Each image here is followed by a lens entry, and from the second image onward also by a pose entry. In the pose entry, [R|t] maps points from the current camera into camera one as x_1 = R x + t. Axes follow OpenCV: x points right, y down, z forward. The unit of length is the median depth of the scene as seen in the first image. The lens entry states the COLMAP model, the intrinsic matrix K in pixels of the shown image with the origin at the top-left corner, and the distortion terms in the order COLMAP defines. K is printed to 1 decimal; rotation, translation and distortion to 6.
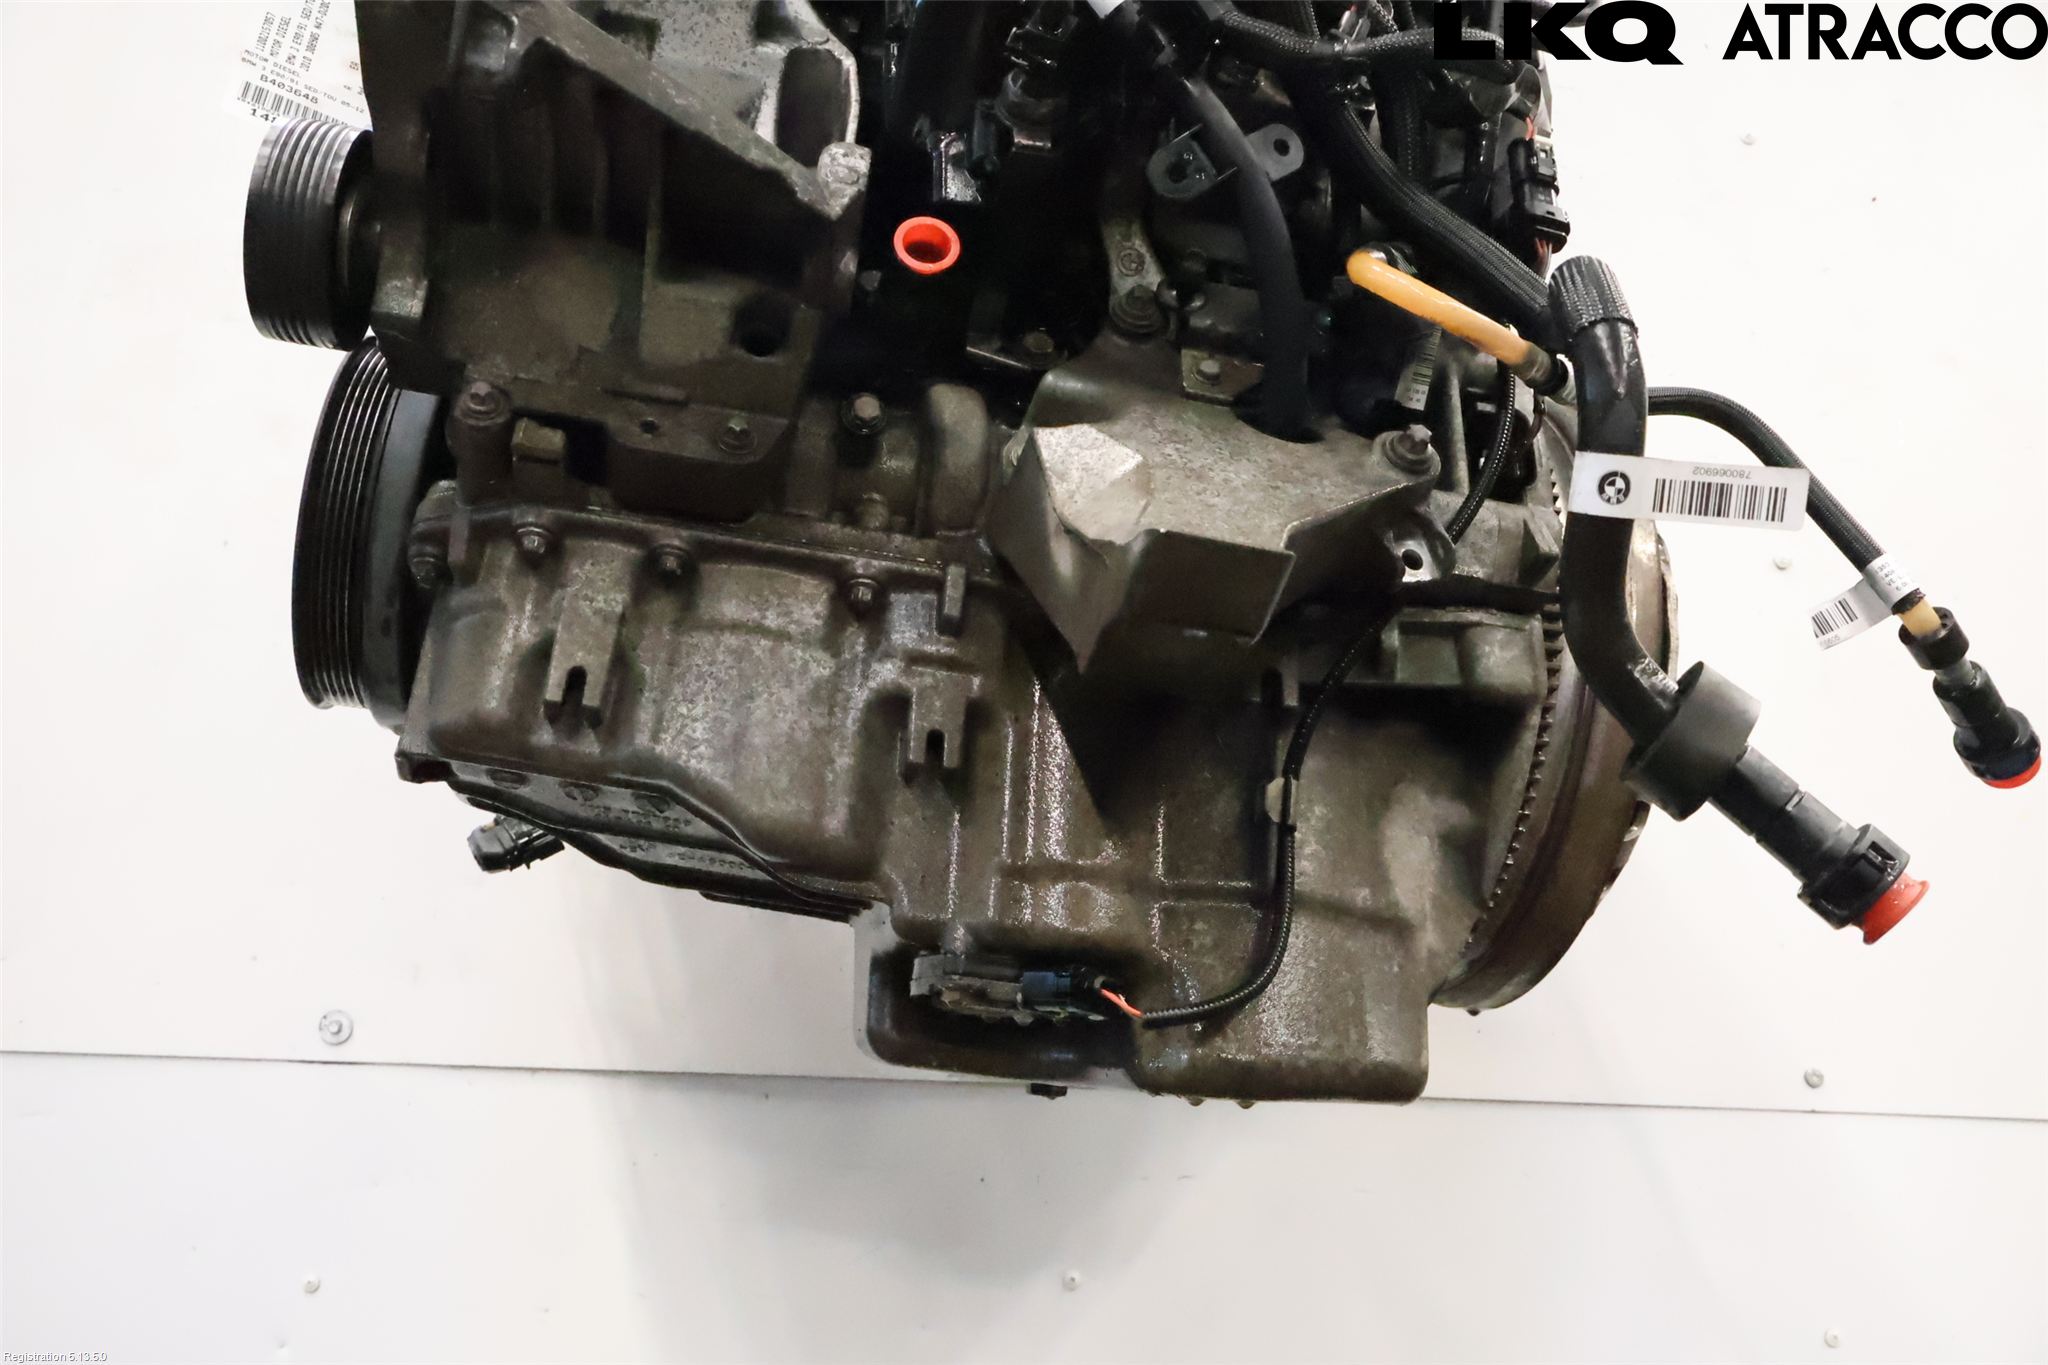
lens RADIAL K [[1676.3, 0, 1024.1], [0, 1676.3, 681.8], [0, 0, 1]] dist [0.019980, 0.003188]
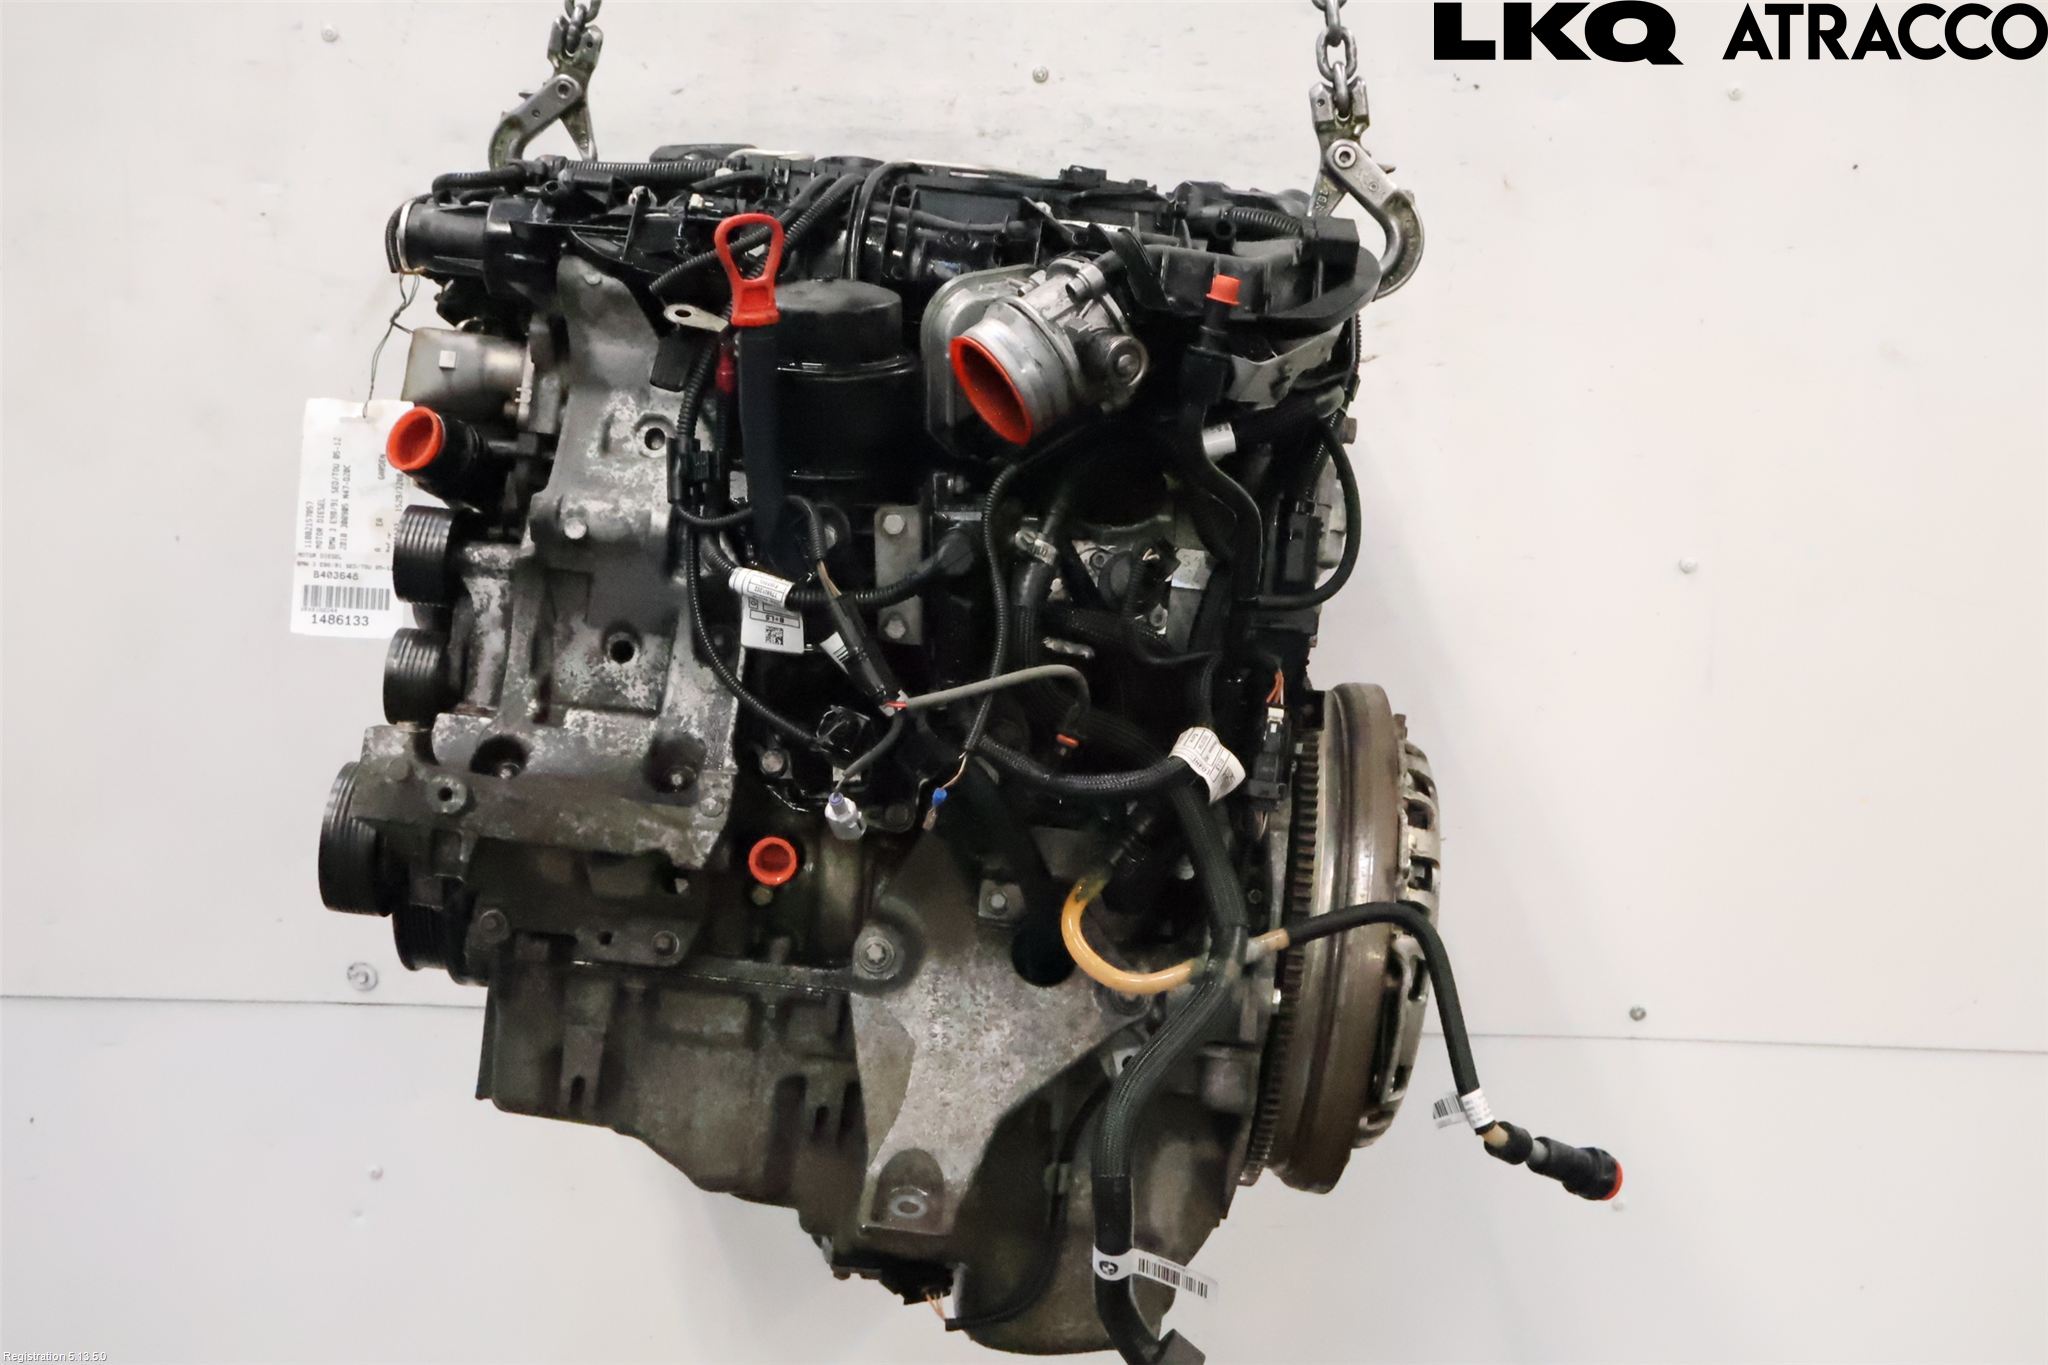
lens RADIAL K [[2358.1, 0, 1007.0], [0, 2358.1, 666.5], [0, 0, 1]] dist [0.030967, 0.000000]
pose [[0.976409, 0.047433, -0.210654, 0.510764], [0.052172, 0.894845, 0.443317, -1.200674], [0.209530, -0.443850, 0.871260, -0.566173]]
